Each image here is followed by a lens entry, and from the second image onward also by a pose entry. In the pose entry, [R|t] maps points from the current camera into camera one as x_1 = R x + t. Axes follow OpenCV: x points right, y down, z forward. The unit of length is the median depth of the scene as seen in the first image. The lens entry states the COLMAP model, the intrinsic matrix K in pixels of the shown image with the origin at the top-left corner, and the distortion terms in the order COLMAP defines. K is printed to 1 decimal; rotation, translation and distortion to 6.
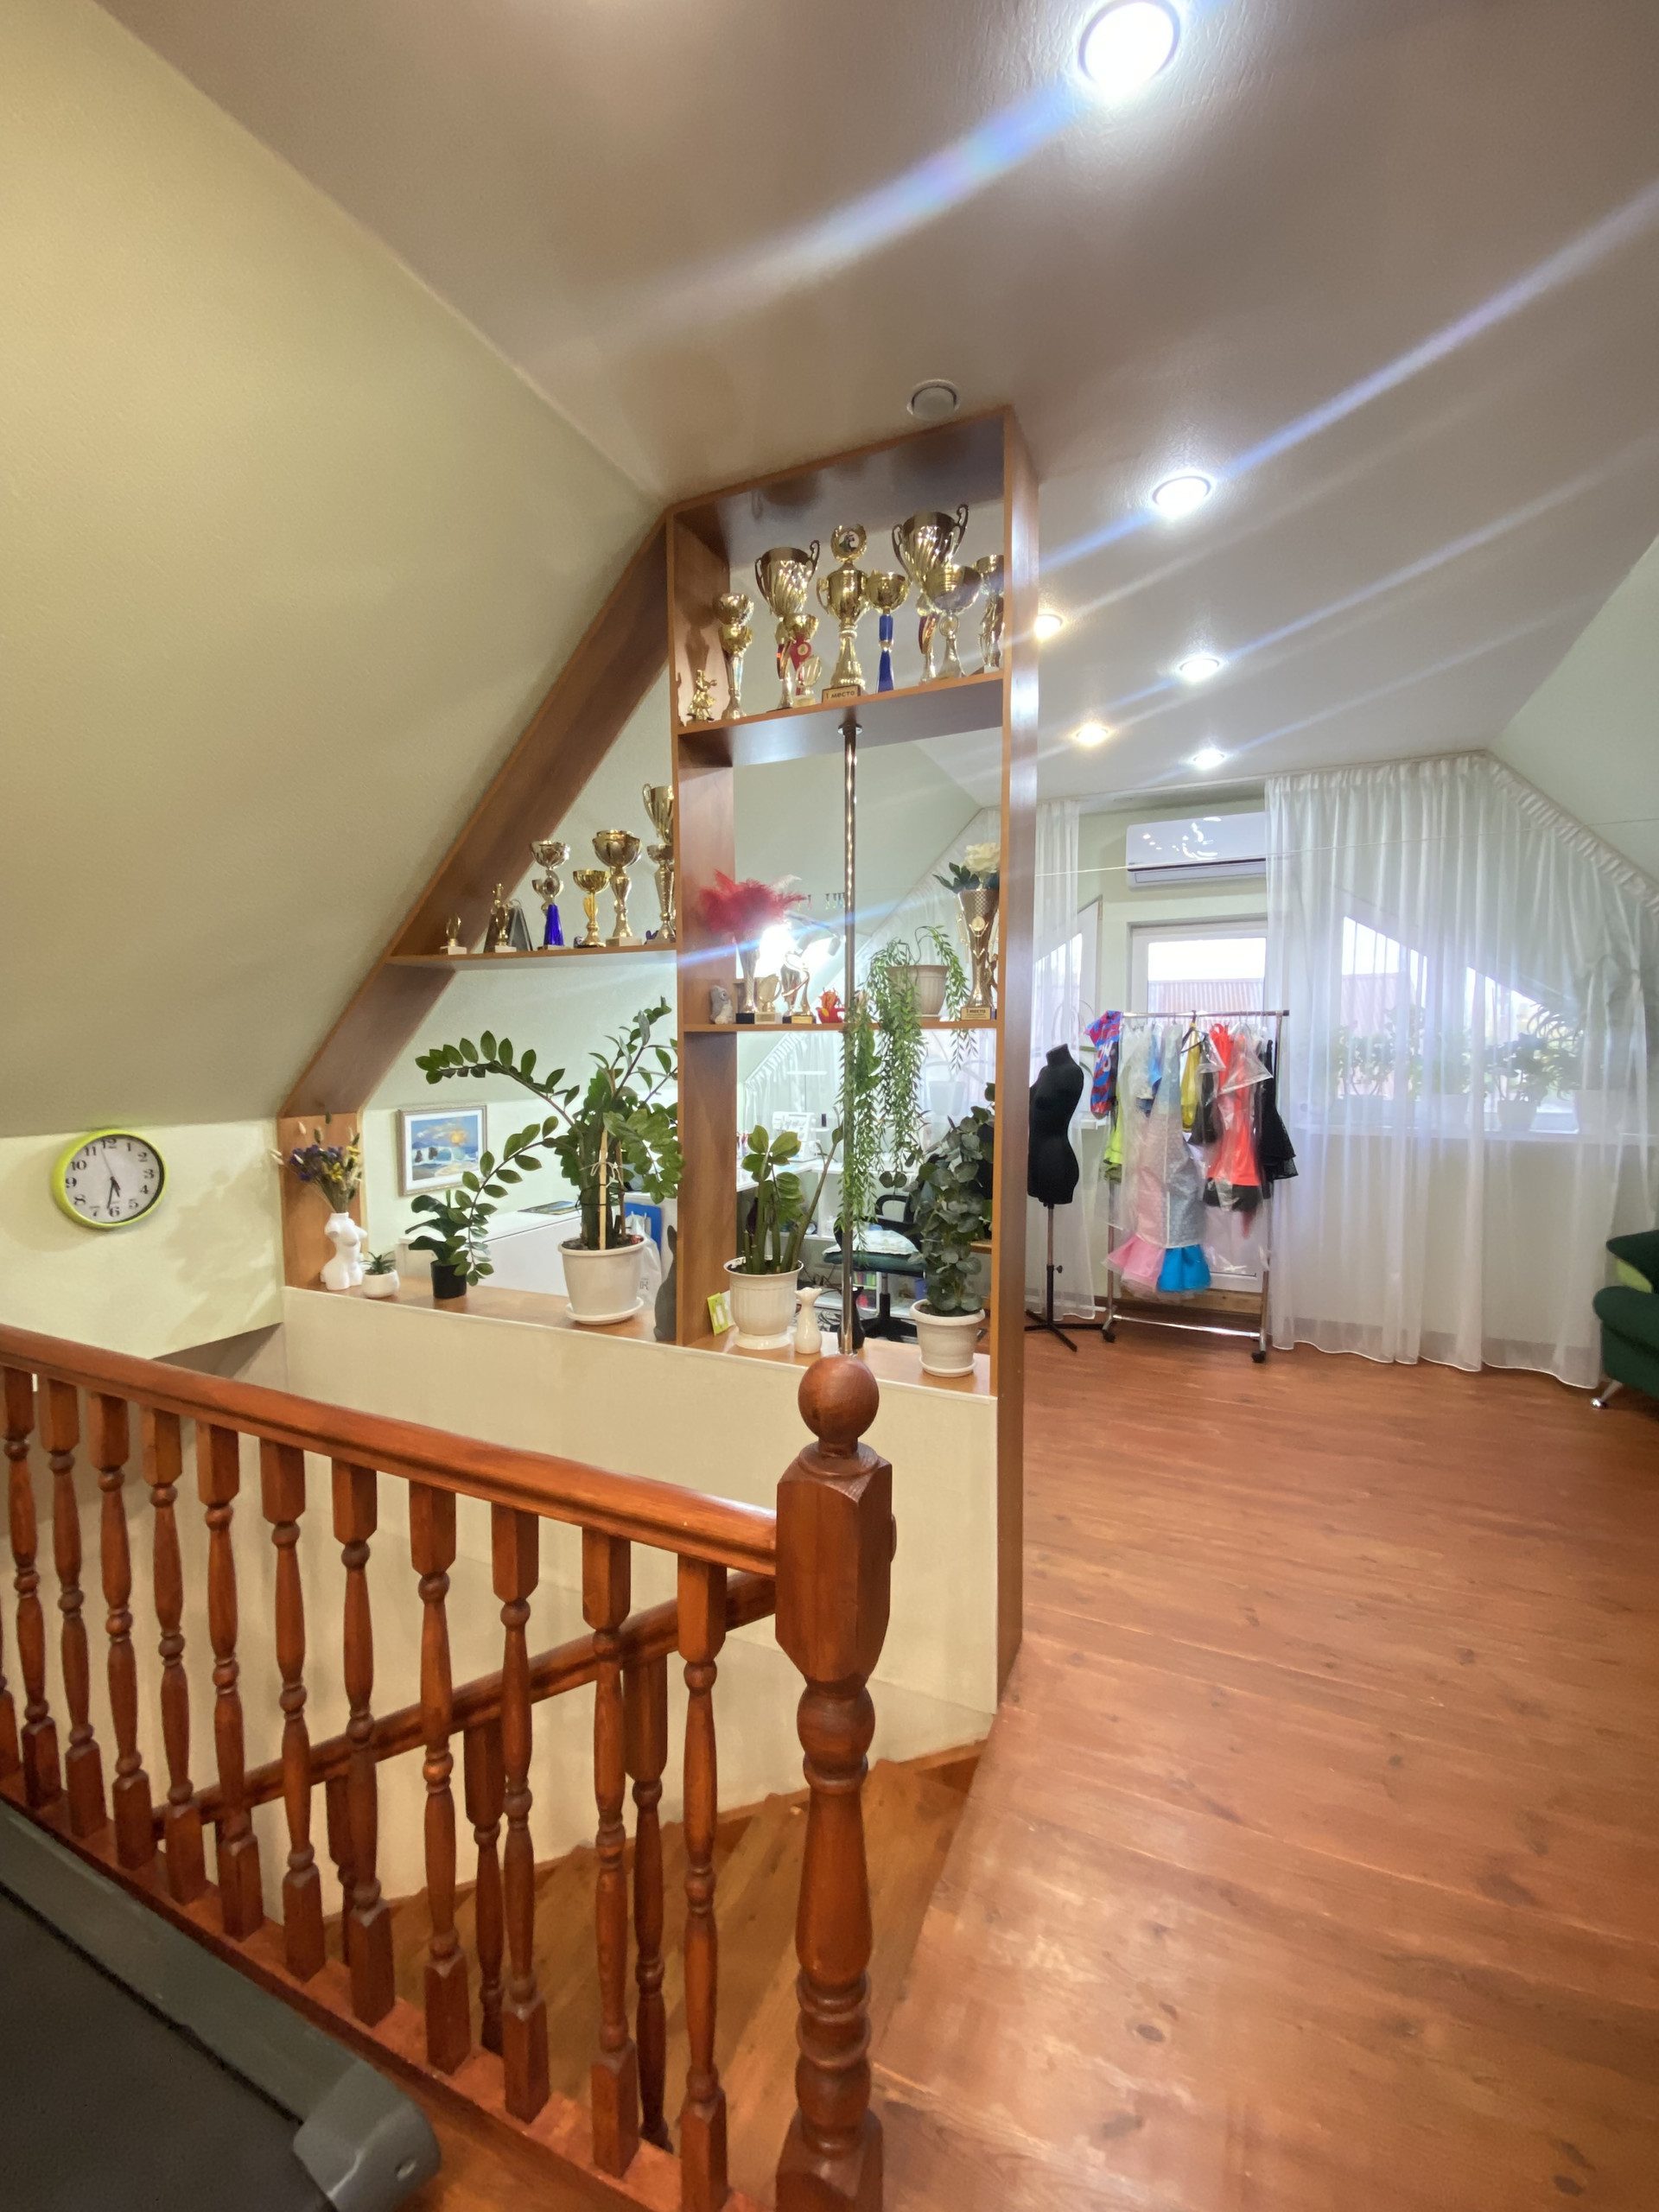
lens RADIAL K [[890.6, 0, 829.7], [0, 890.6, 1101.7], [0, 0, 1]] dist [0.007941, -0.014883]
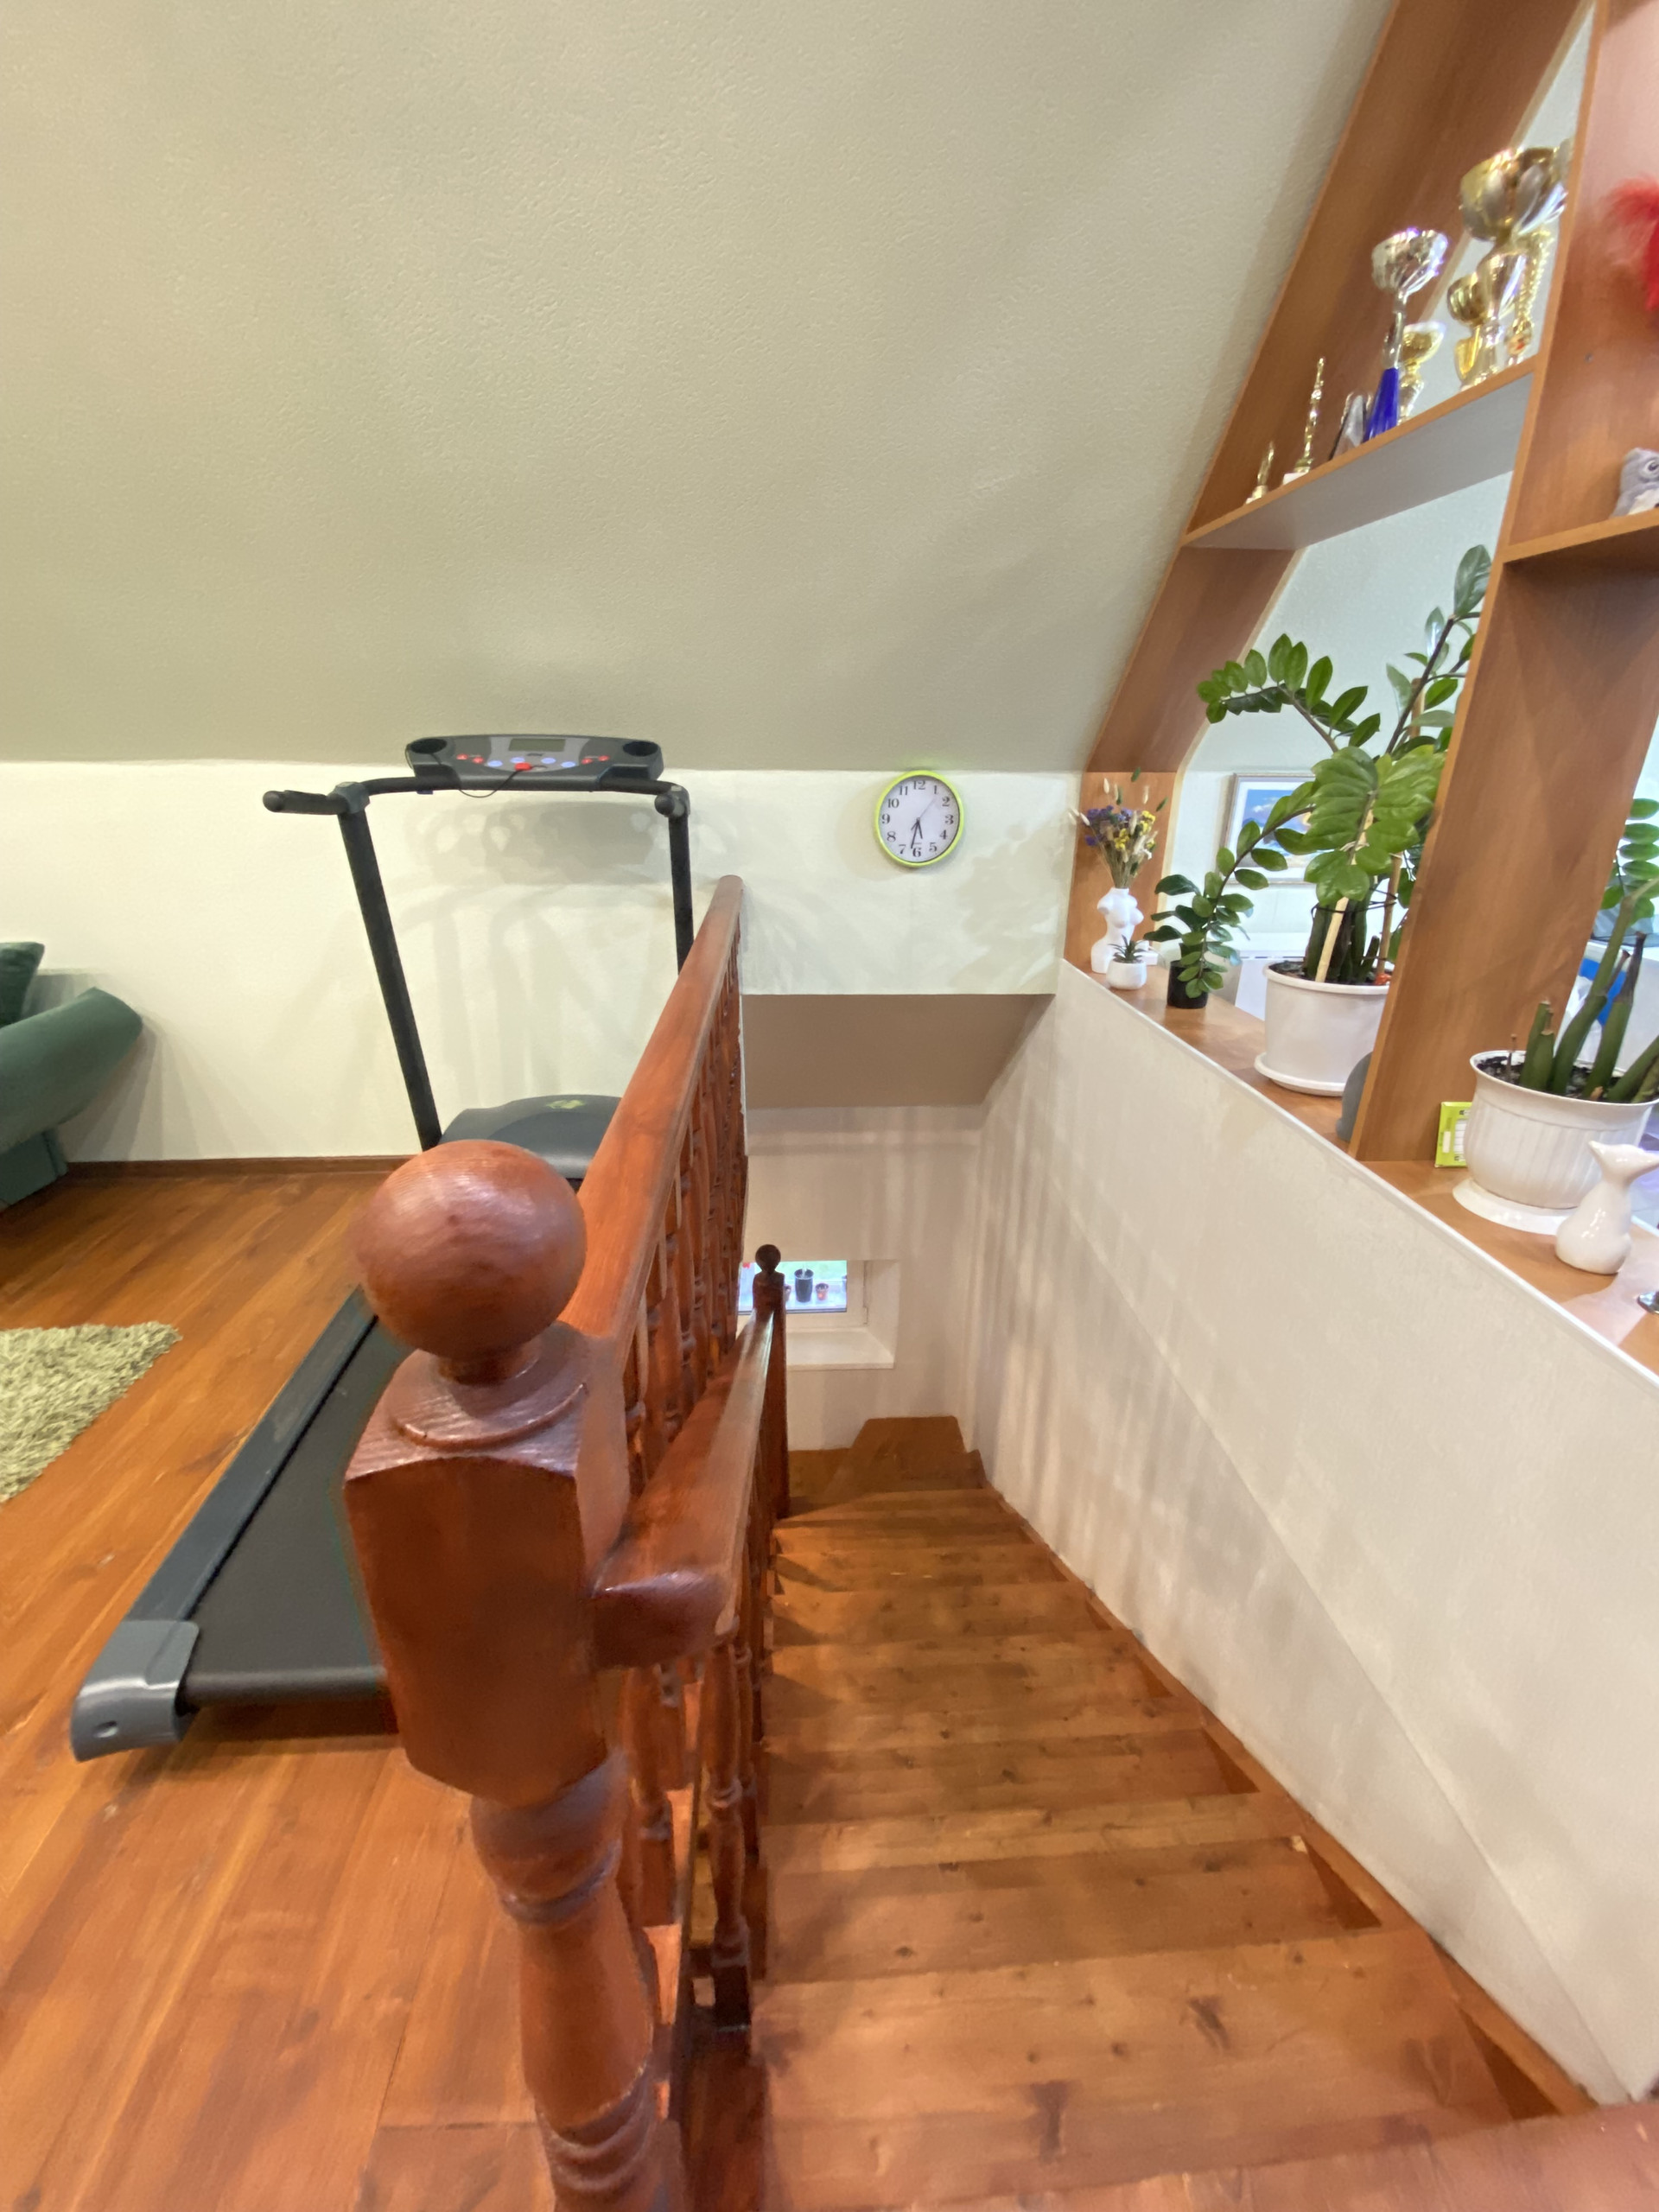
lens RADIAL K [[890.6, 0, 838.8], [0, 890.6, 1114.4], [0, 0, 1]] dist [0.007941, -0.014883]
pose [[0.480426, 0.333356, -0.811211, 0.123035], [-0.059044, 0.935143, 0.349316, 0.046031], [0.875045, -0.119923, 0.468950, 0.346970]]
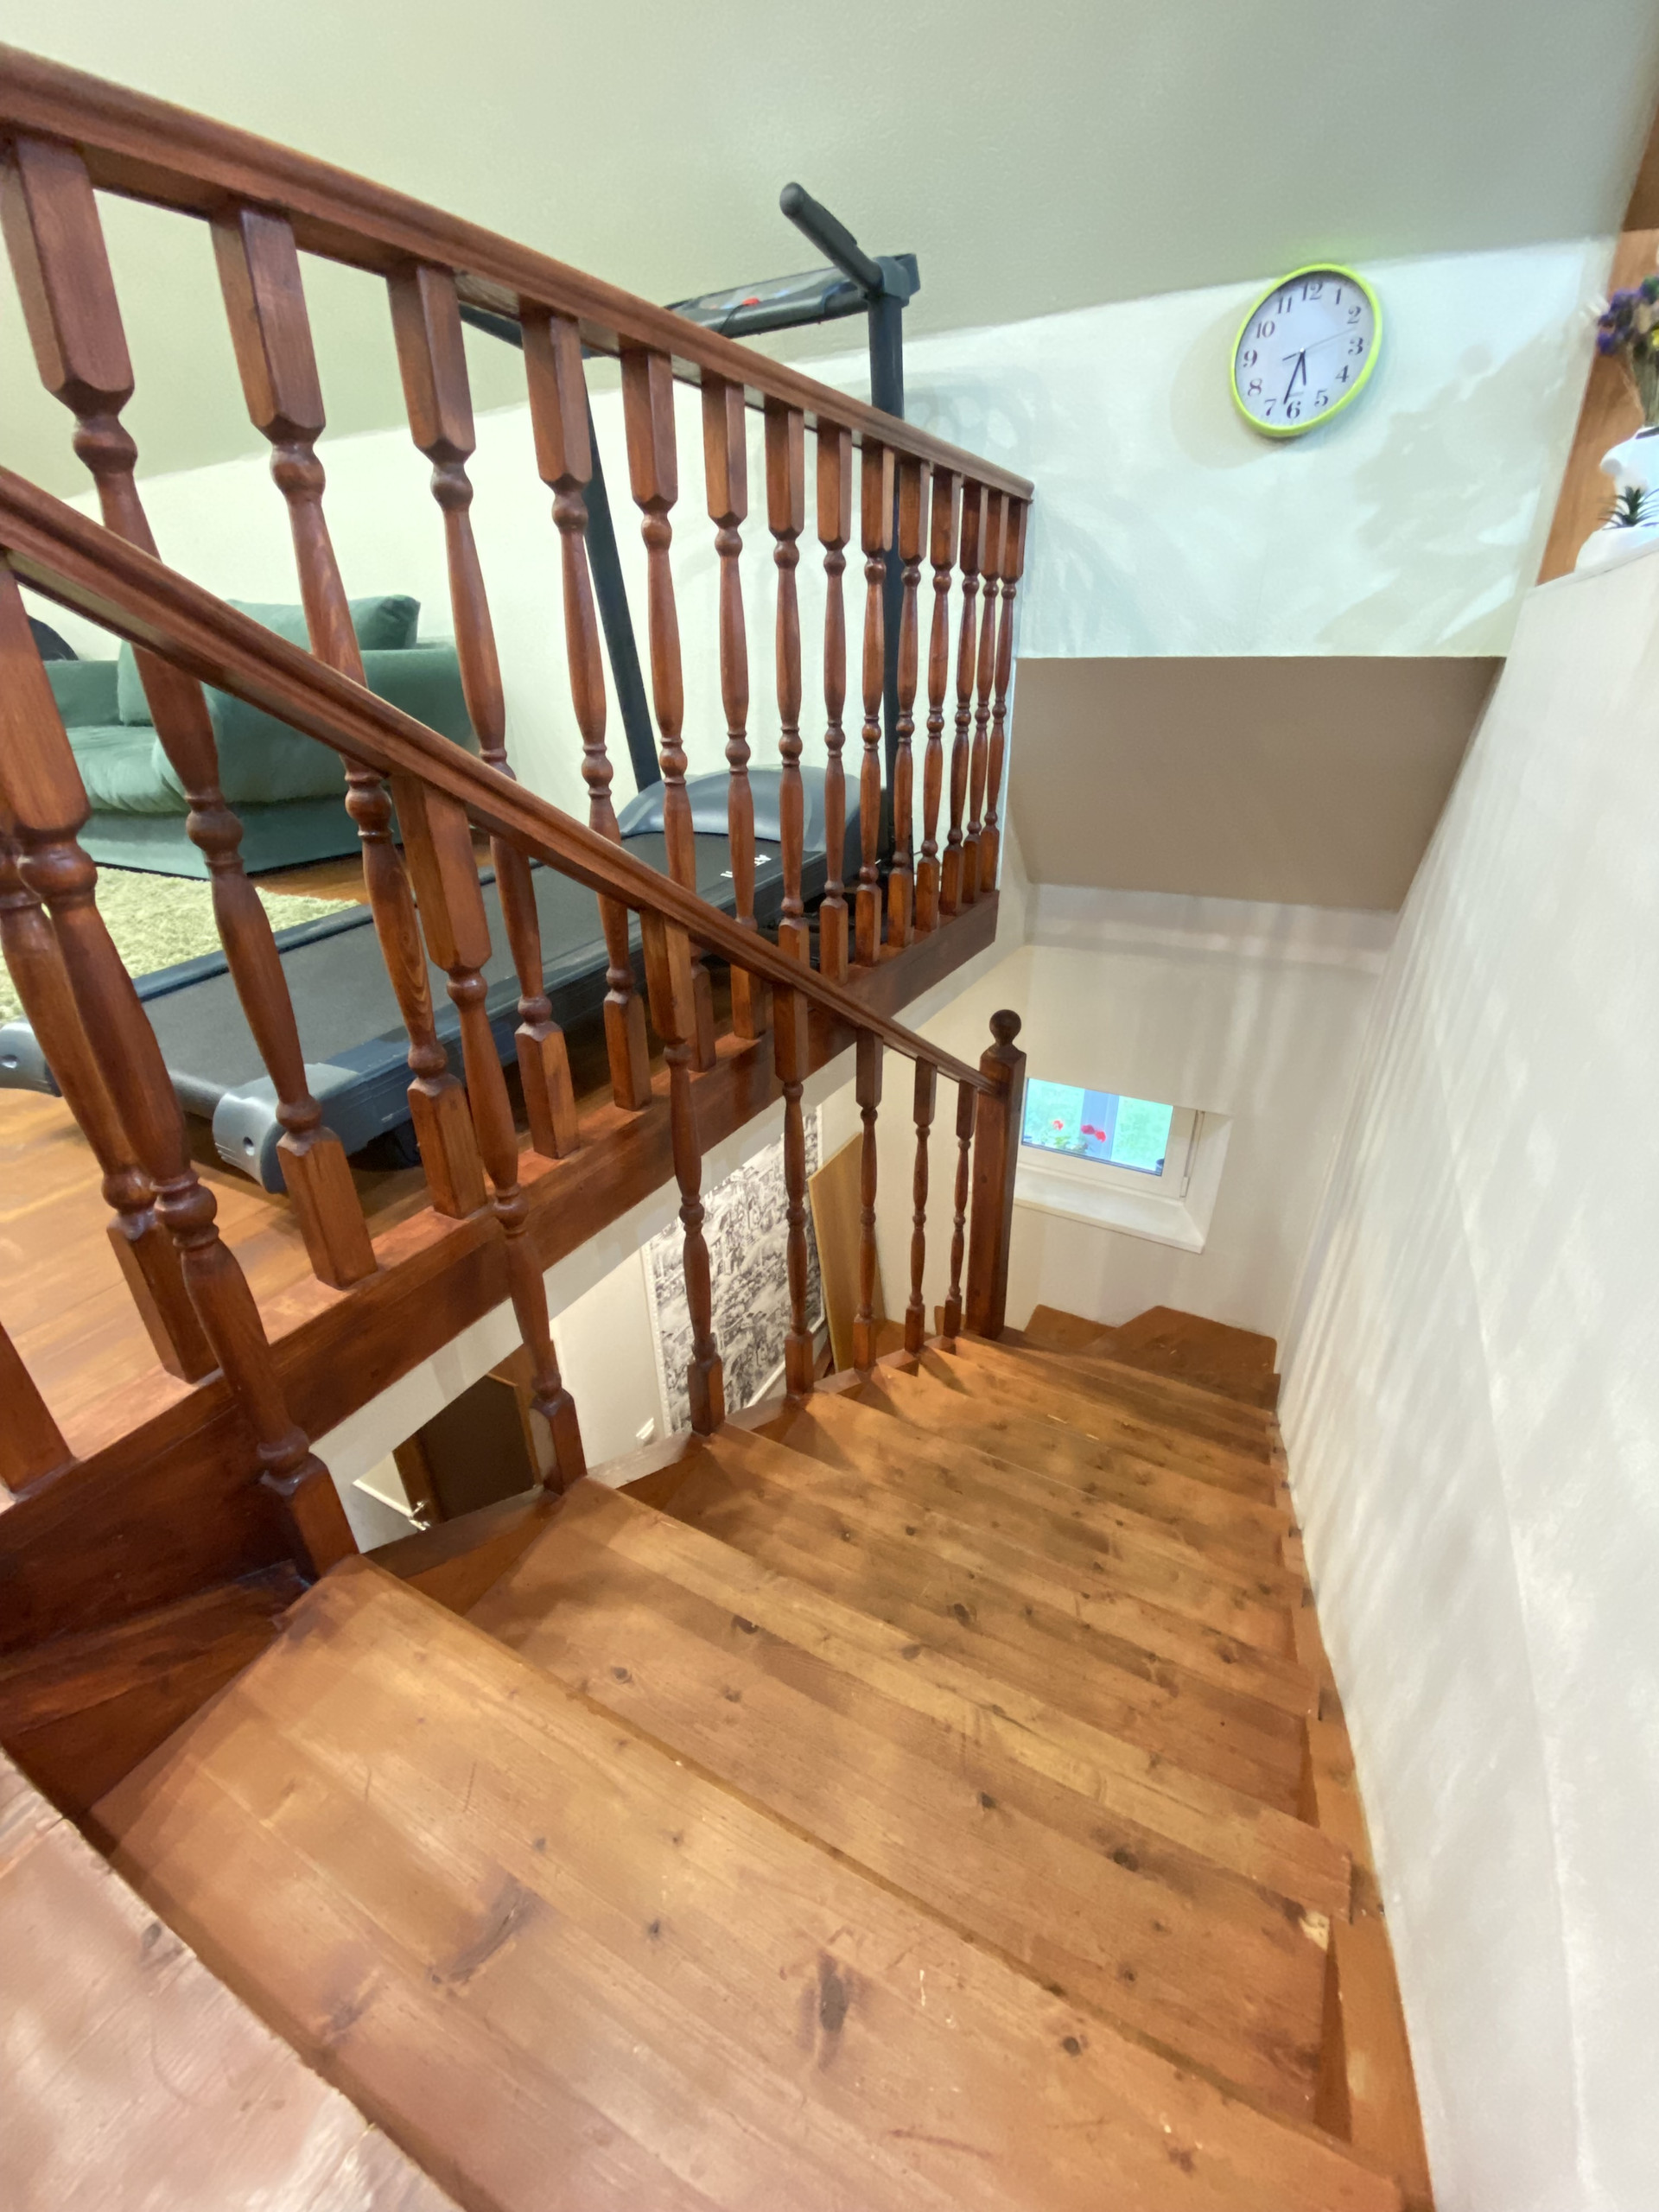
lens RADIAL K [[890.6, 0, 823.3], [0, 890.6, 1114.2], [0, 0, 1]] dist [0.007941, -0.014883]
pose [[-0.056224, 0.461772, -0.885215, 0.102809], [-0.038437, 0.884959, 0.464080, 0.287491], [0.997678, 0.060117, -0.032006, 0.632632]]
